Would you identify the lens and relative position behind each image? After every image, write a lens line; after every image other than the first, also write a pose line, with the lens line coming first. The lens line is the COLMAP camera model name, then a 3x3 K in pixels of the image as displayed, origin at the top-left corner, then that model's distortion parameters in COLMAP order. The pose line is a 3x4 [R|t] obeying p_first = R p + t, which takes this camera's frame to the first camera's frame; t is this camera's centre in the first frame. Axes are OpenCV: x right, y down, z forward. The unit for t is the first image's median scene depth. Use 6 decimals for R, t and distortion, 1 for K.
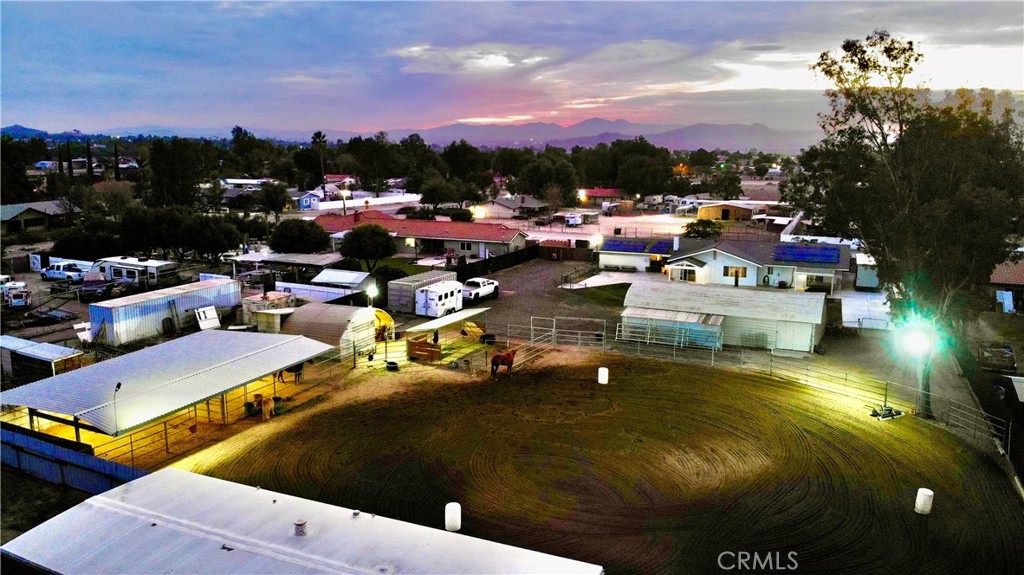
lens RADIAL K [[739.4, 0, 512.0], [0, 739.4, 287.5], [0, 0, 1]] dist [0.155384, -0.333538]
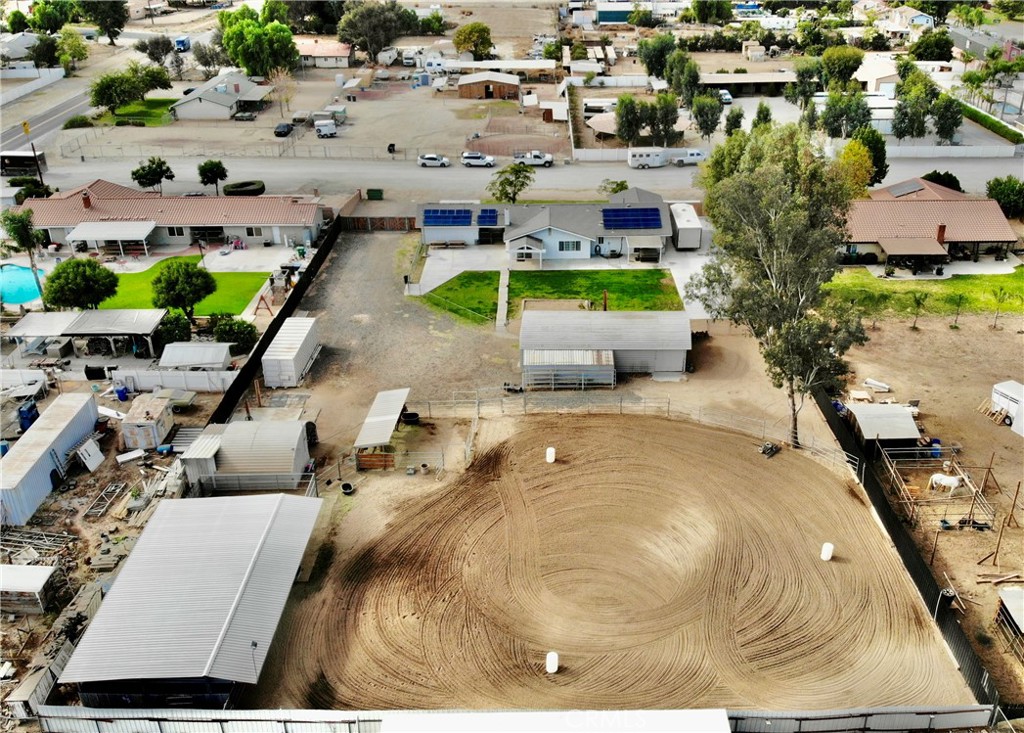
lens RADIAL K [[939.2, 0, 551.2], [0, 939.2, 341.0], [0, 0, 1]] dist [0.361537, -1.130440]
pose [[0.912681, -0.188297, 0.362710, -0.244287], [0.085347, 0.955780, 0.281426, -0.301200], [-0.399662, -0.225896, 0.888392, -0.169635]]
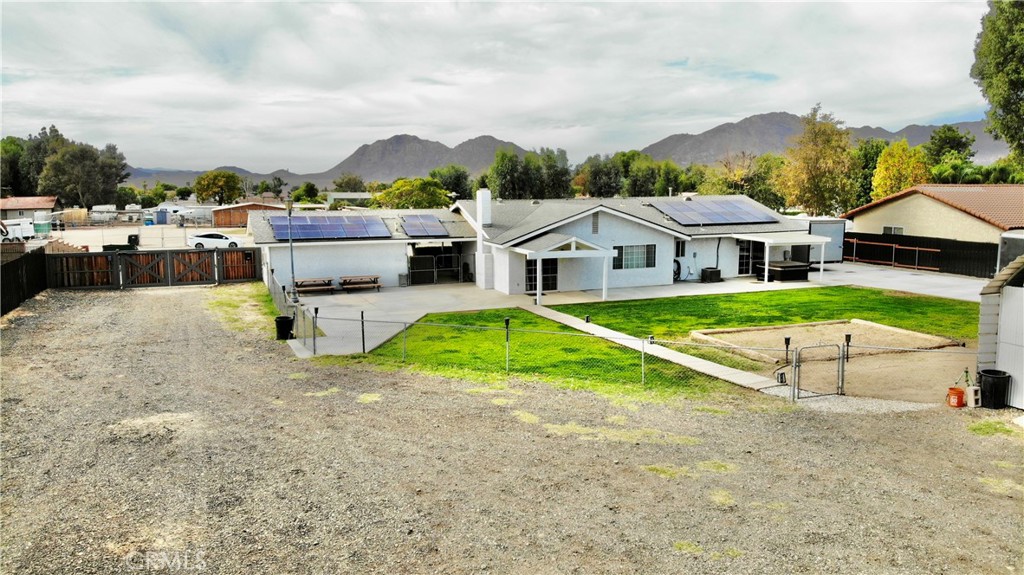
lens RADIAL K [[739.4, 0, 512.0], [0, 739.4, 287.5], [0, 0, 1]] dist [0.155384, -0.333538]
pose [[0.704084, -0.101740, 0.702791, -0.081880], [0.138077, 0.990409, 0.005046, -0.017518], [-0.696563, 0.093486, 0.711379, 0.859280]]
